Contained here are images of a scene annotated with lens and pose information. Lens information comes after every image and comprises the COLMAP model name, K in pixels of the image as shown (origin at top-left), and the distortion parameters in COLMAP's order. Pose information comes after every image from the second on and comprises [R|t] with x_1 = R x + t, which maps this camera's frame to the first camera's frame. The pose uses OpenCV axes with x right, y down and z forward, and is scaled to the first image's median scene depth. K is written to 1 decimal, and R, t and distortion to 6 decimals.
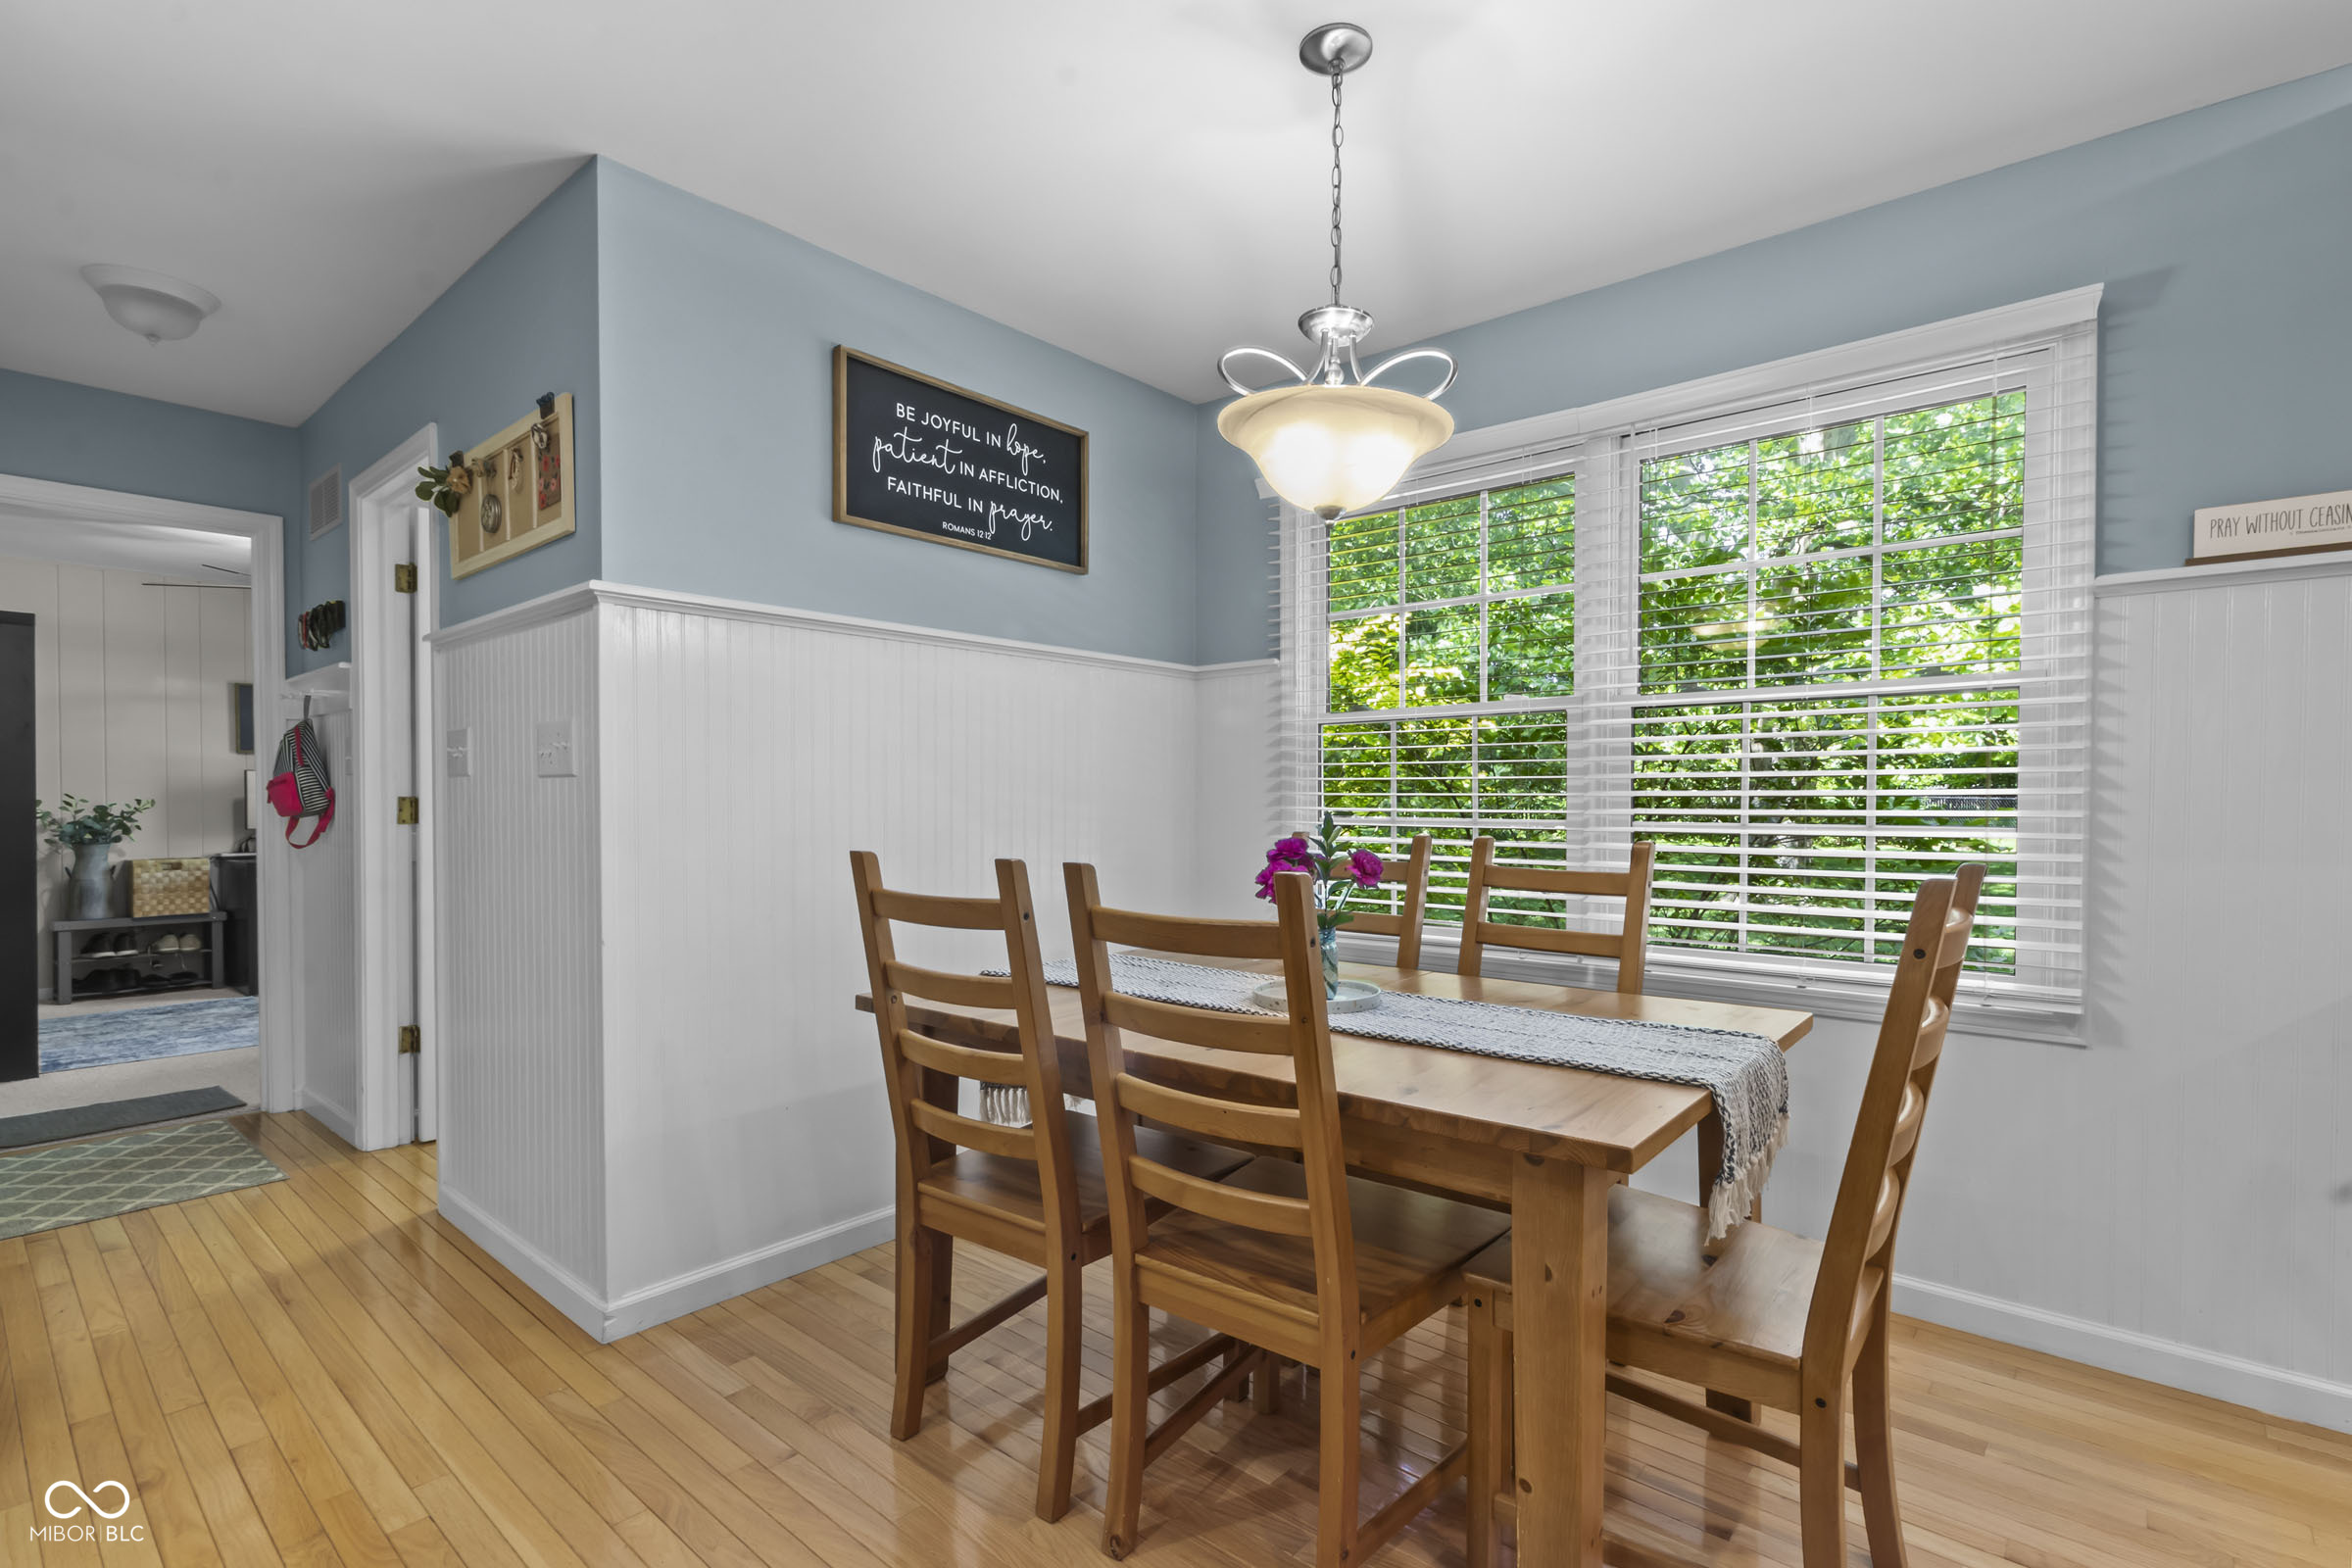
lens RADIAL K [[1107.0, 0, 1213.3], [0, 1107.0, 802.1], [0, 0, 1]] dist [0.009056, -0.004591]
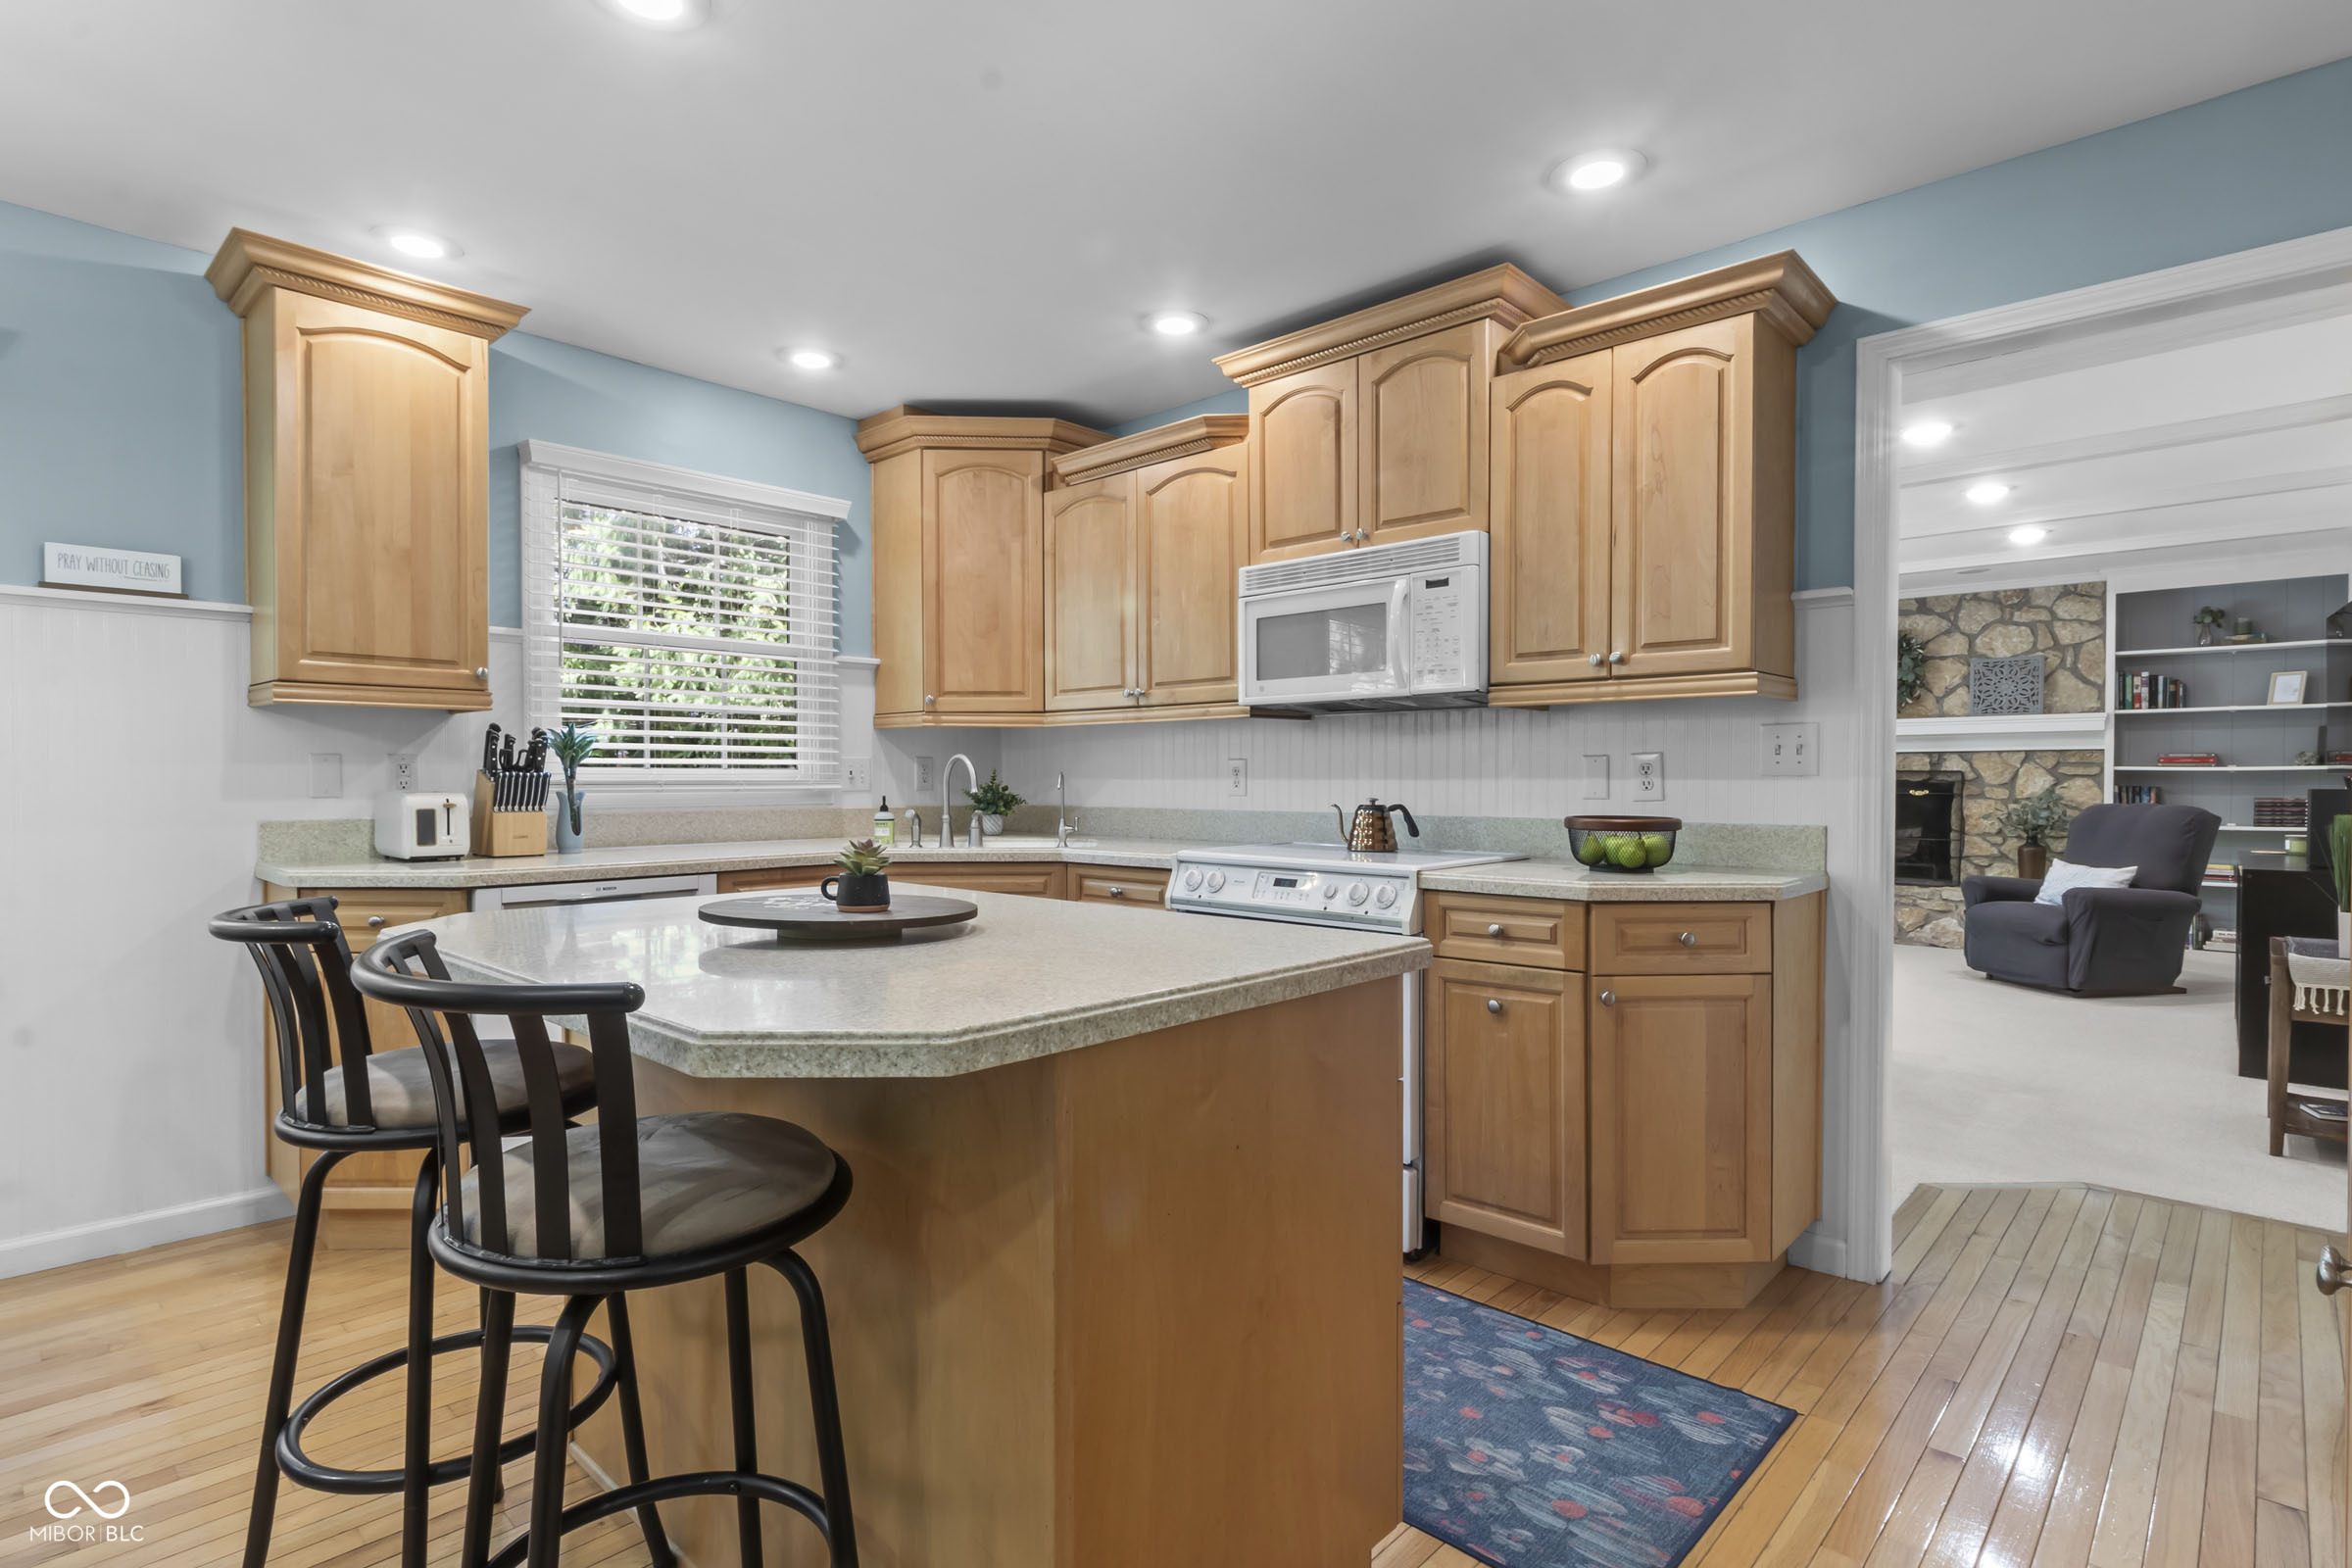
lens RADIAL K [[1177.5, 0, 1158.5], [0, 1177.5, 781.2], [0, 0, 1]] dist [0.001808, 0.000002]
pose [[0.068729, -0.003147, 0.997630, -0.225816], [0.003468, 0.999990, 0.002915, -0.000312], [-0.997629, 0.003259, 0.068740, -0.212816]]
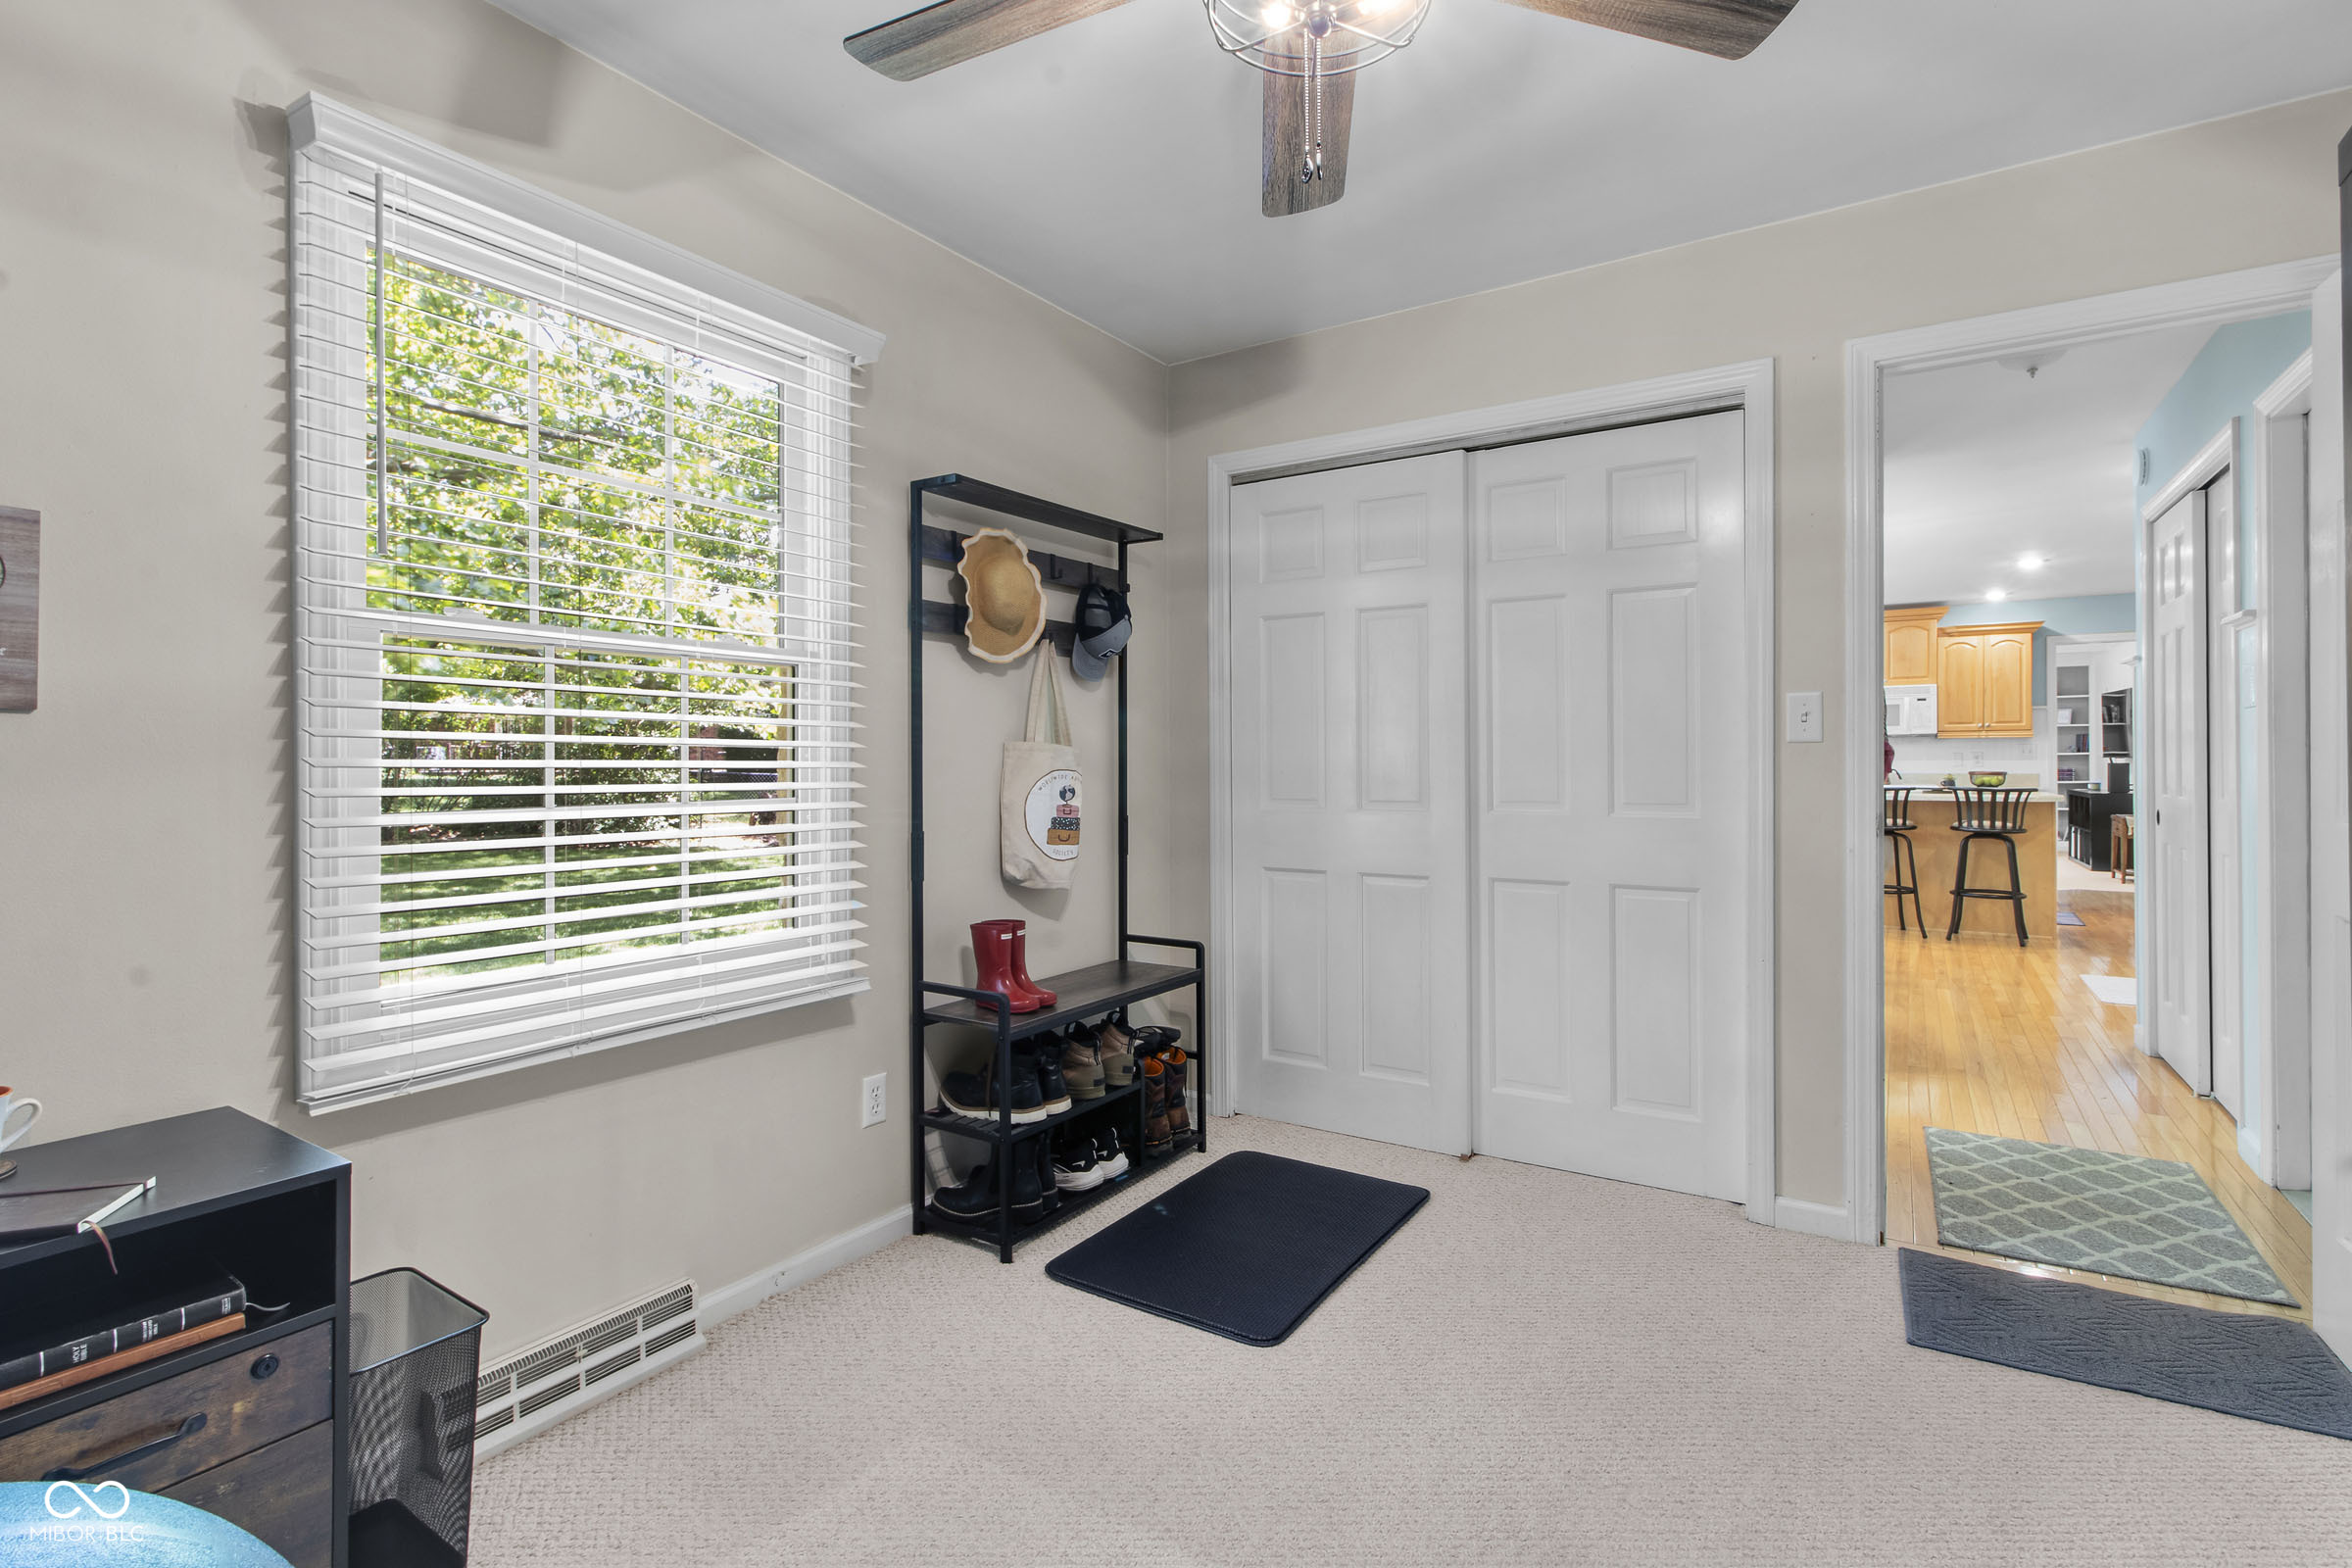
lens RADIAL K [[1107.0, 0, 1191.7], [0, 1107.0, 750.0], [0, 0, 1]] dist [0.009056, -0.004591]
pose [[-0.131204, 0.015739, 0.991230, -1.958217], [0.012104, 0.999825, -0.014273, -0.008521], [-0.991282, 0.010125, -0.131371, 1.996773]]
